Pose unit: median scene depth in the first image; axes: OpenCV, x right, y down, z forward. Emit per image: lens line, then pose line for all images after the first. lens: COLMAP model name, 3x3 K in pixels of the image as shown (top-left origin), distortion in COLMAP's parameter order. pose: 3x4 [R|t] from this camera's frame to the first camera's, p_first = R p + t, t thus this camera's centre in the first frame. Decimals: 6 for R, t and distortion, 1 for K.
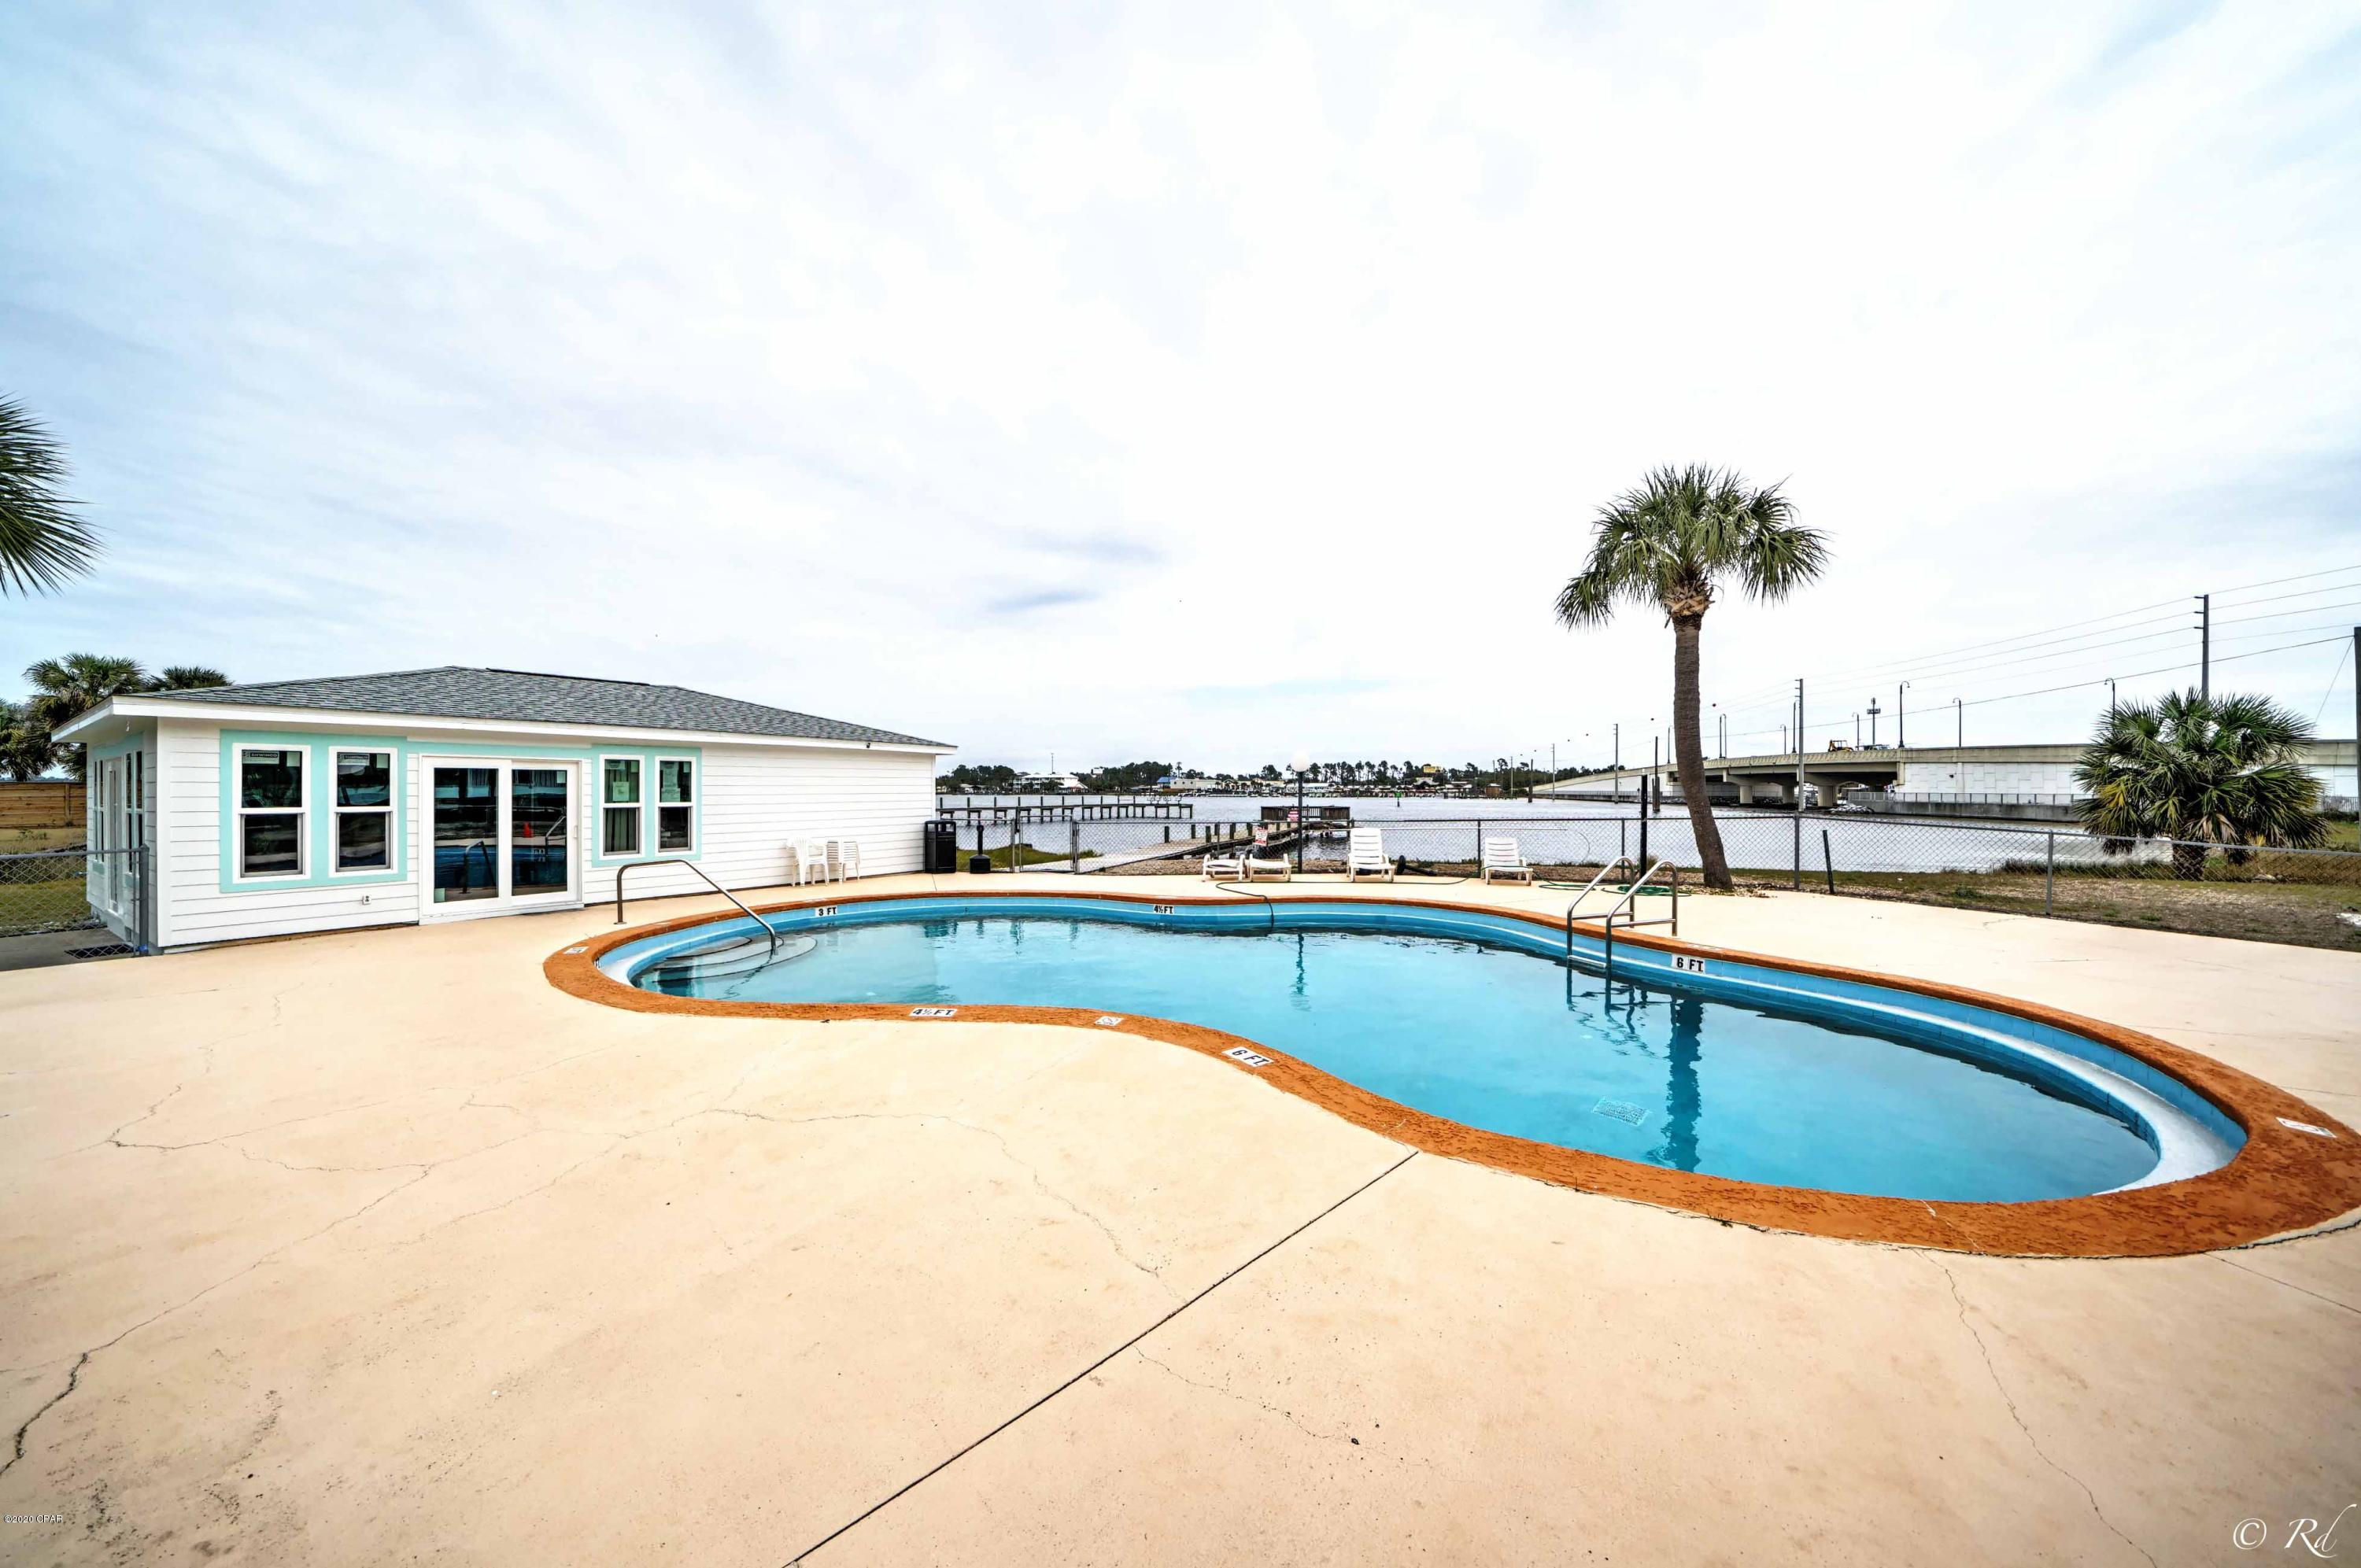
lens RADIAL K [[818.3, 0, 1169.1], [0, 818.3, 787.1], [0, 0, 1]] dist [-0.018277, 0.000079]
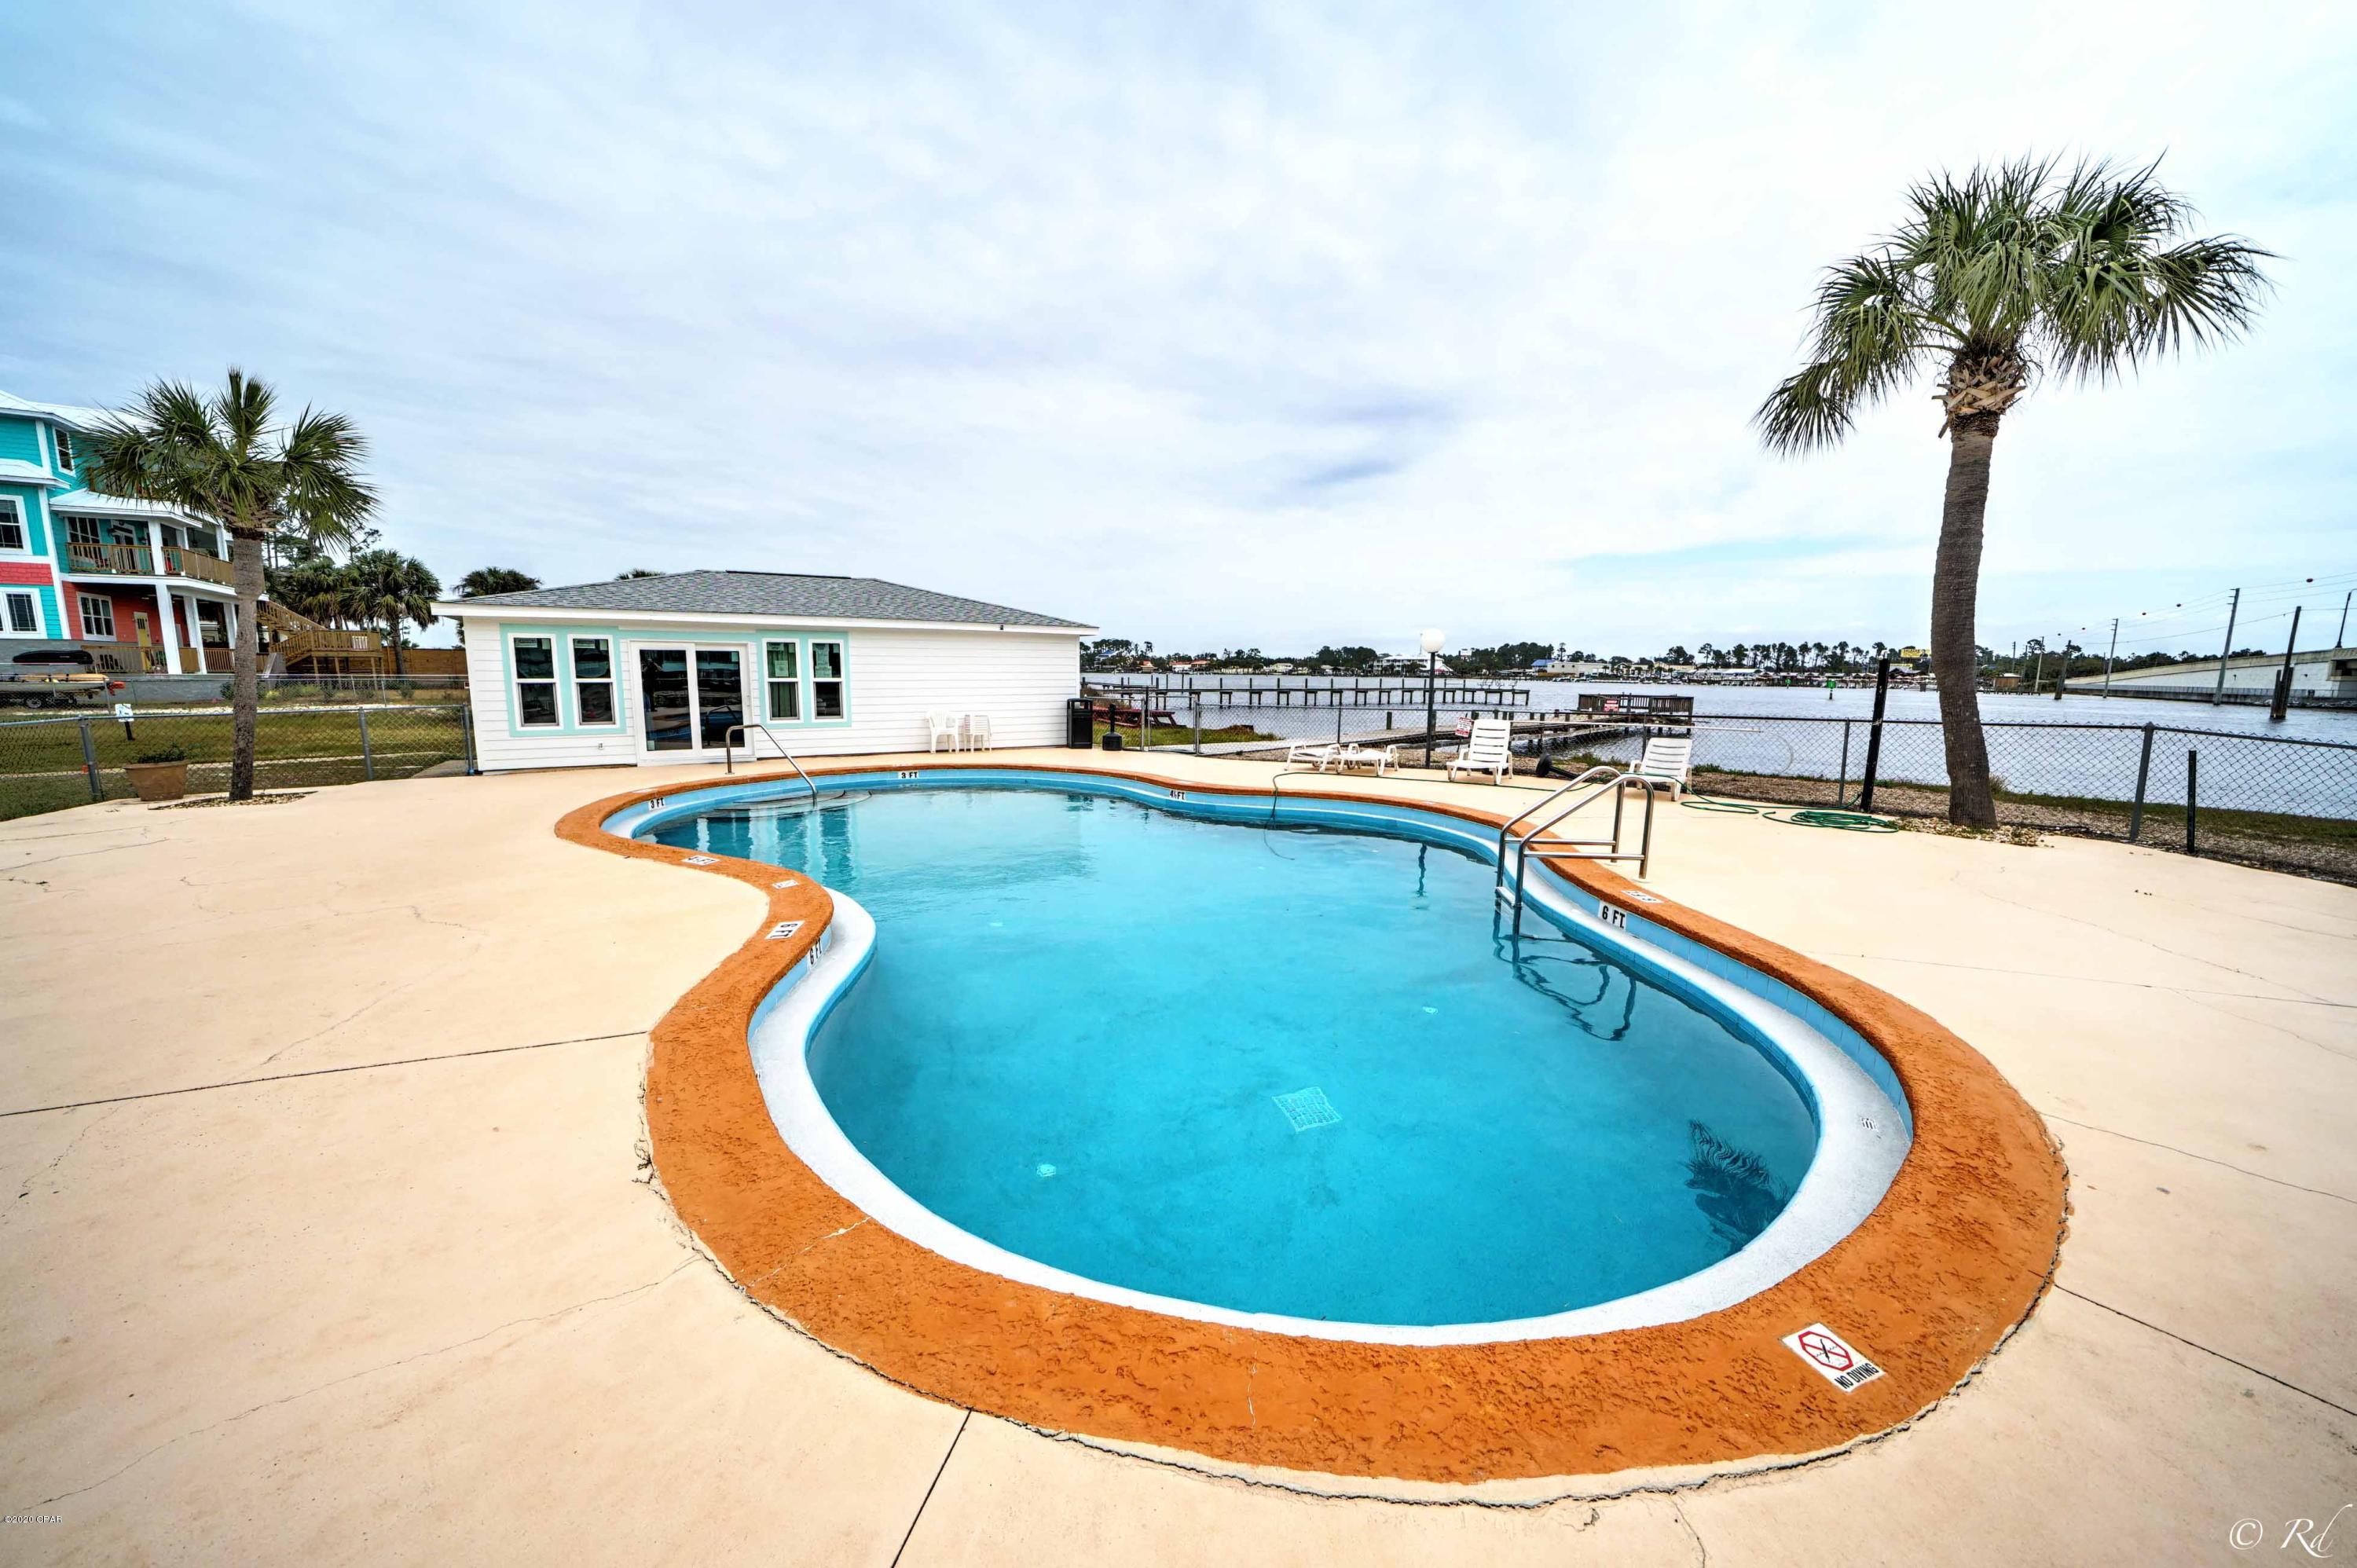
lens RADIAL K [[816.4, 0, 1174.1], [0, 816.4, 788.4], [0, 0, 1]] dist [-0.023678, 0.000139]
pose [[0.906092, 0.070035, -0.417243, 0.323133], [-0.008699, 0.989079, 0.147126, -0.000818], [0.422991, -0.129680, 0.896806, 0.104828]]
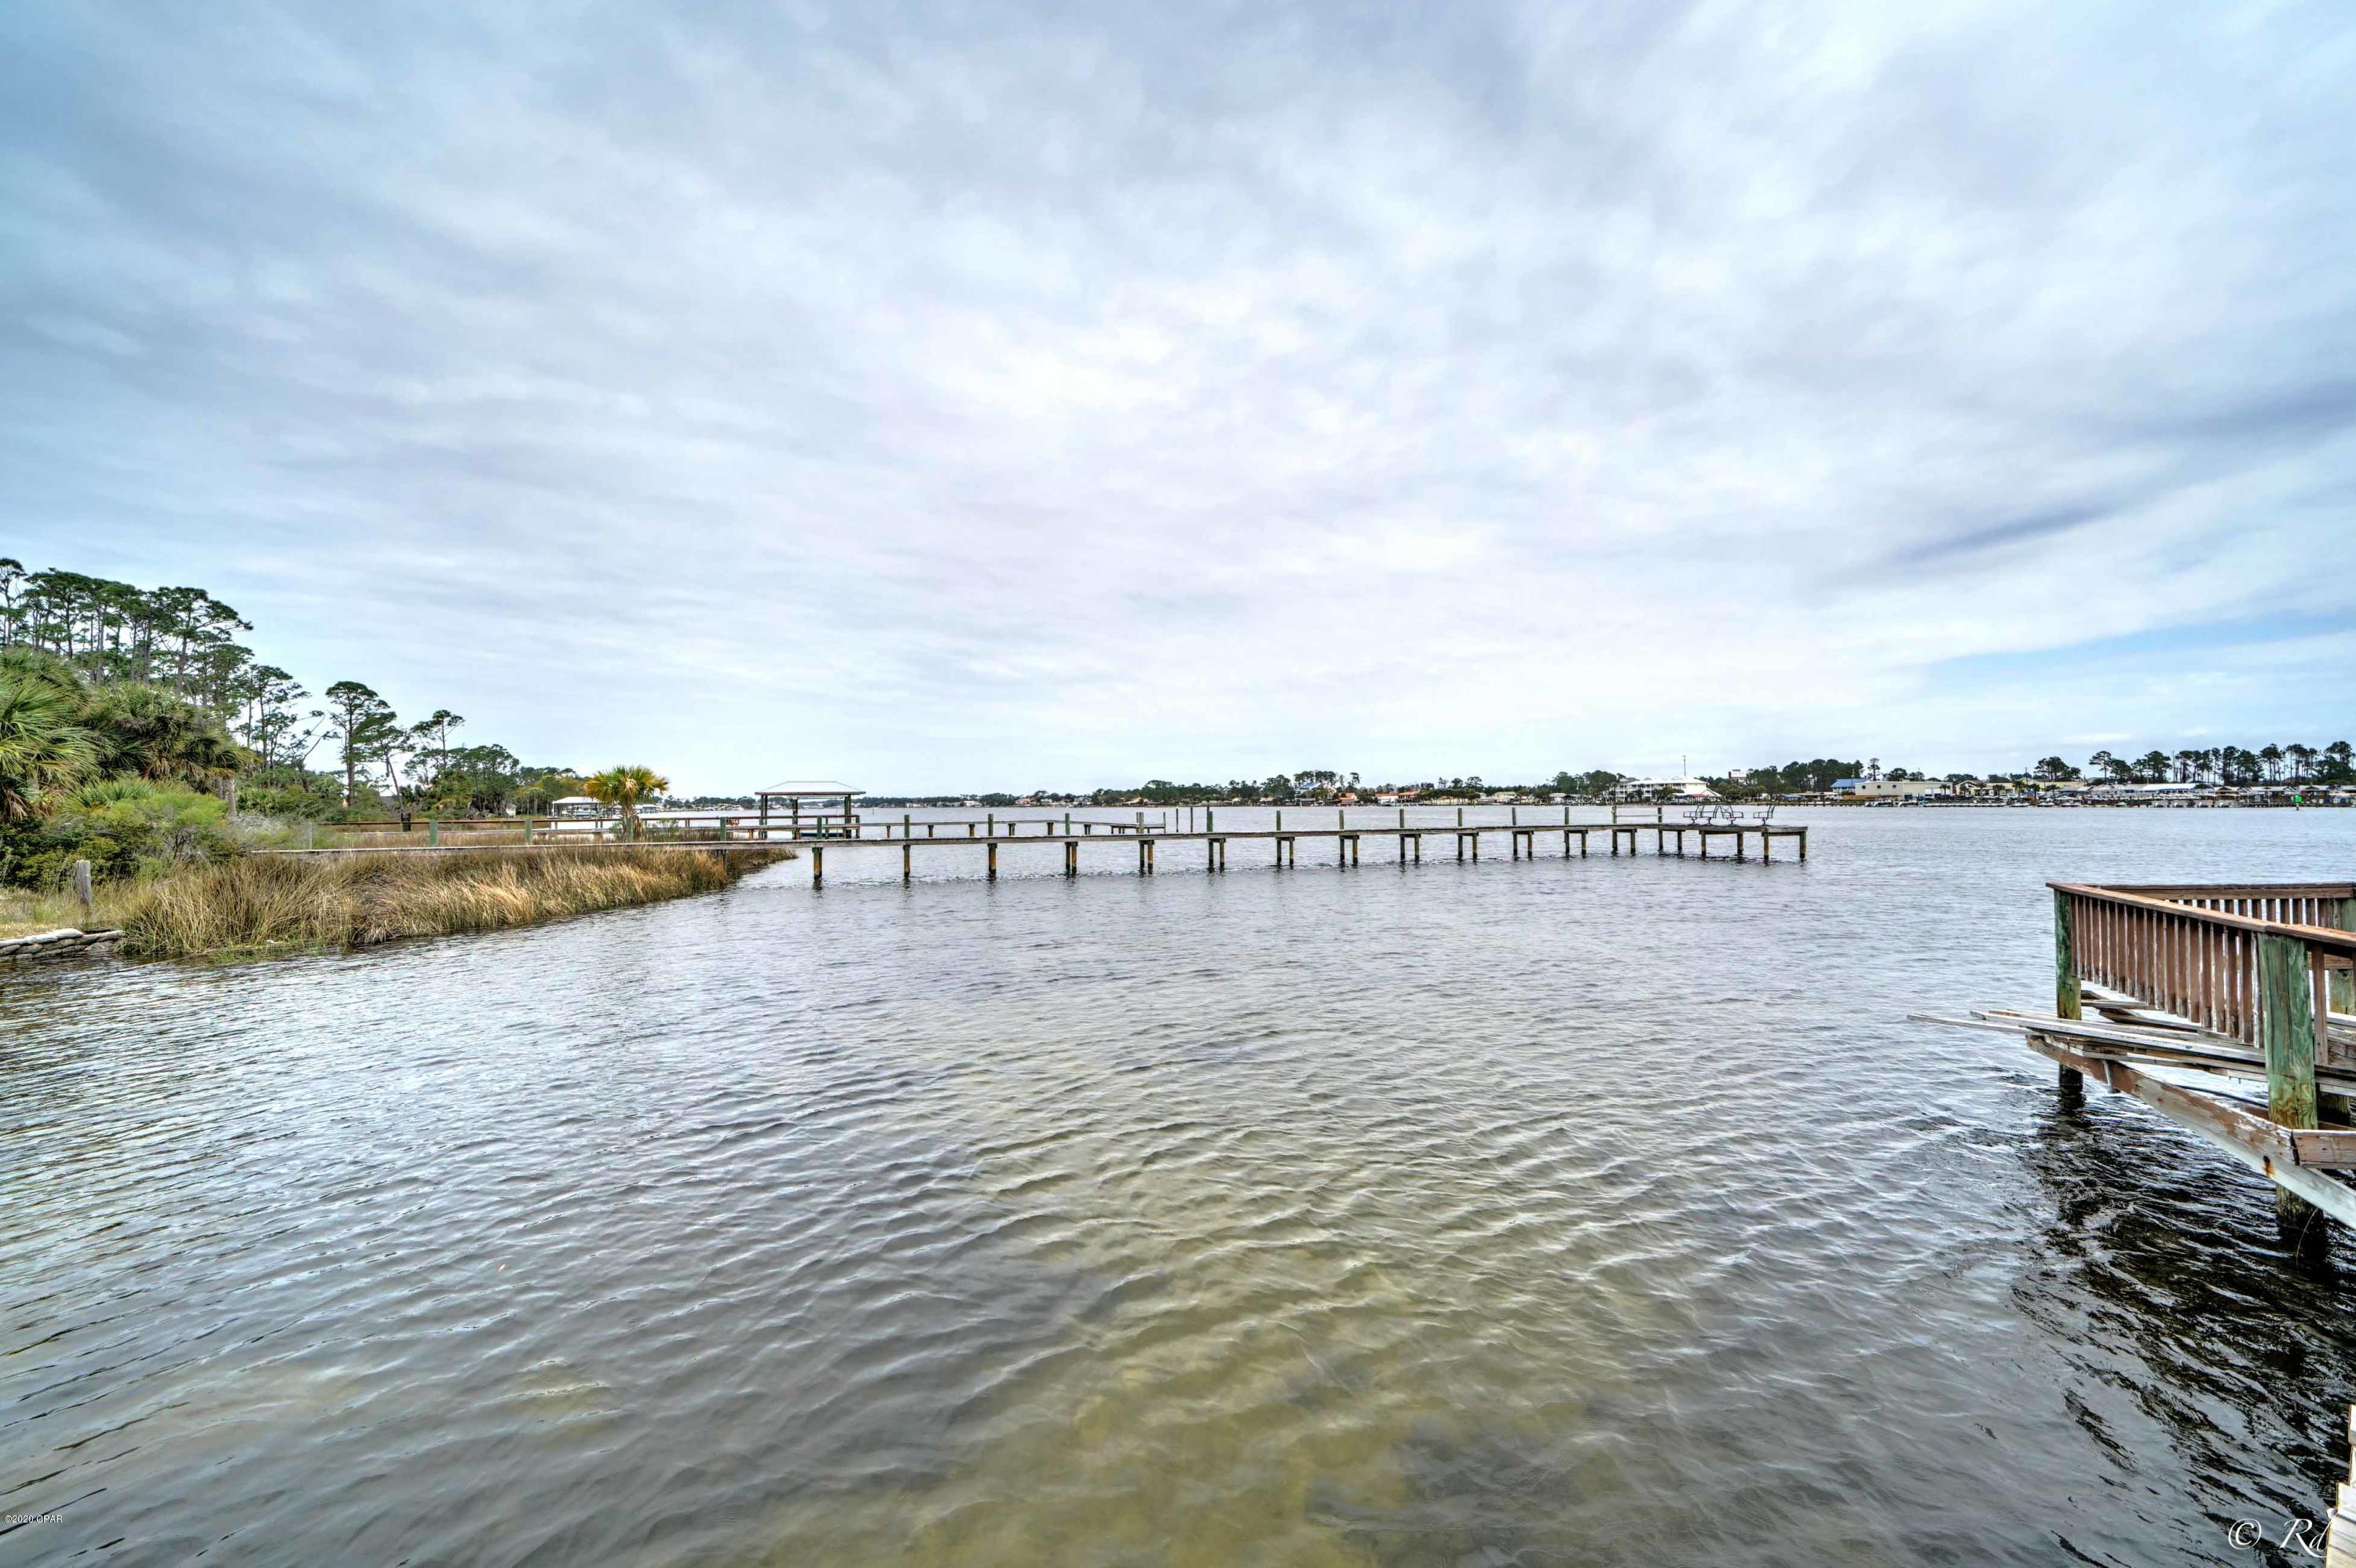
lens RADIAL K [[823.0, 0, 1180.2], [0, 823.0, 793.1], [0, 0, 1]] dist [-0.036009, 0.006324]
pose [[0.758976, -0.014152, -0.650965, 0.317001], [0.009860, 0.999899, -0.010241, 0.029035], [0.651044, 0.001354, 0.759038, 2.902535]]
